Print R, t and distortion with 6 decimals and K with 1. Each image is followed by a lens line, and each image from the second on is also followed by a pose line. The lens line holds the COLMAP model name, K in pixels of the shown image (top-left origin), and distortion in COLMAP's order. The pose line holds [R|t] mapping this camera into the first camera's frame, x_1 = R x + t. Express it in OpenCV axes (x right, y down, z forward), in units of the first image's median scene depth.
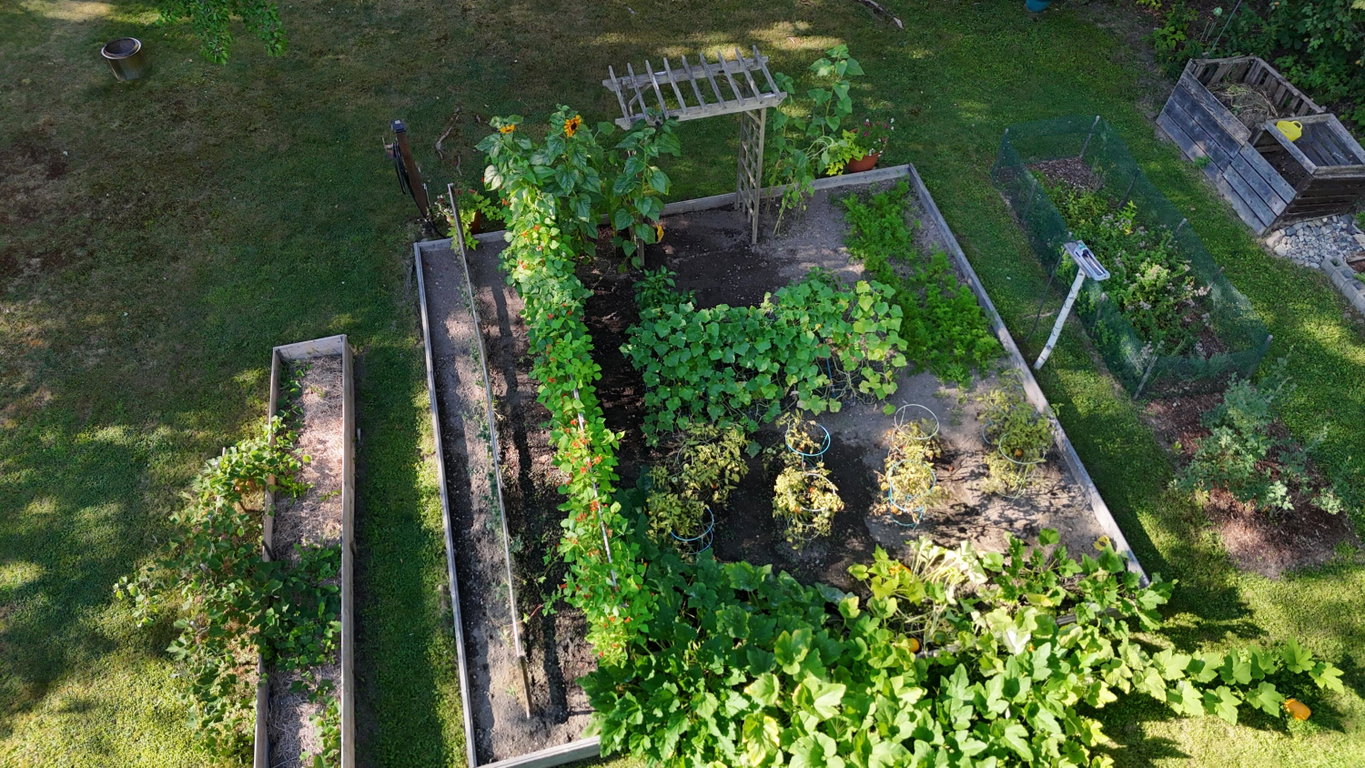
lens RADIAL K [[1027.5, 0, 671.0], [0, 1027.5, 343.8], [0, 0, 1]] dist [0.086063, -0.063026]
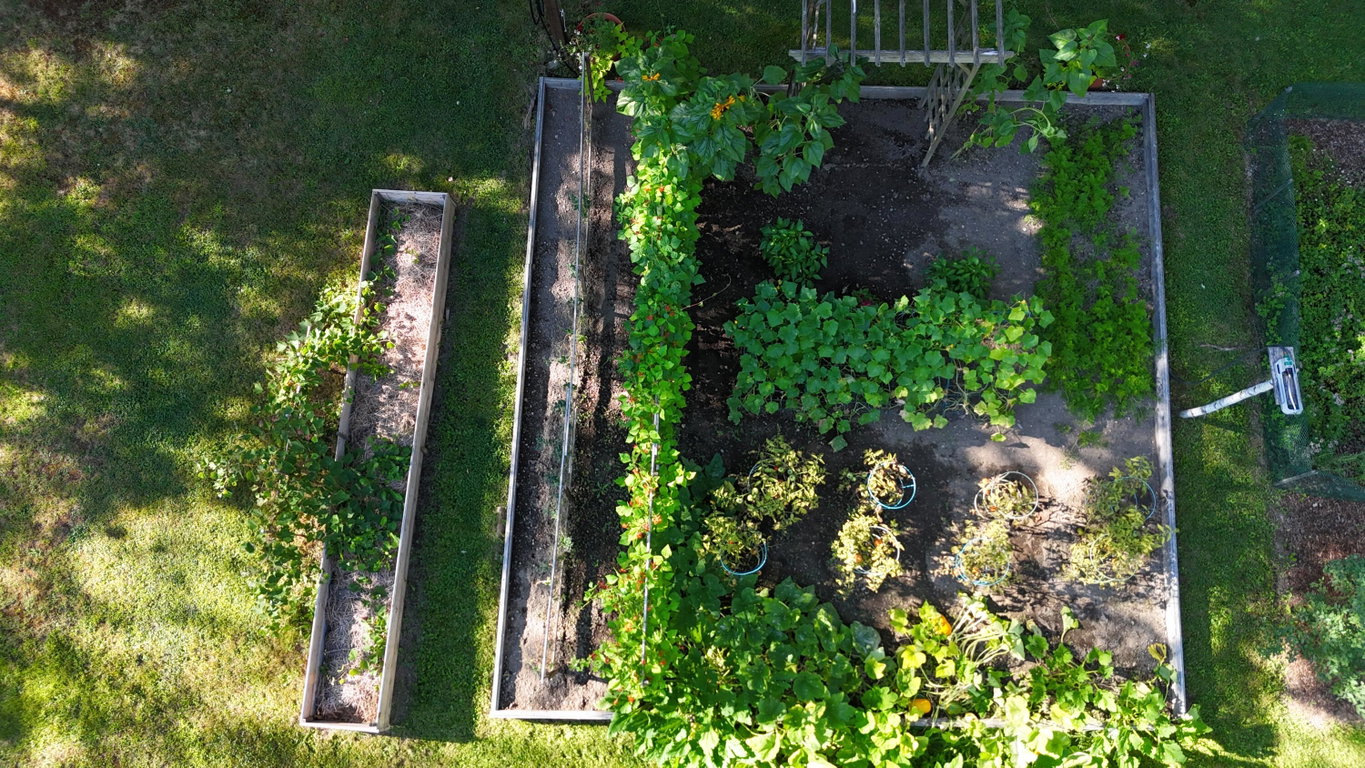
lens RADIAL K [[1027.5, 0, 675.3], [0, 1027.5, 381.6], [0, 0, 1]] dist [0.086063, -0.063026]
pose [[0.963630, 0.261577, -0.054716, -0.028967], [-0.209980, 0.867769, 0.450428, -0.355146], [0.165302, -0.422557, 0.891135, 0.159512]]
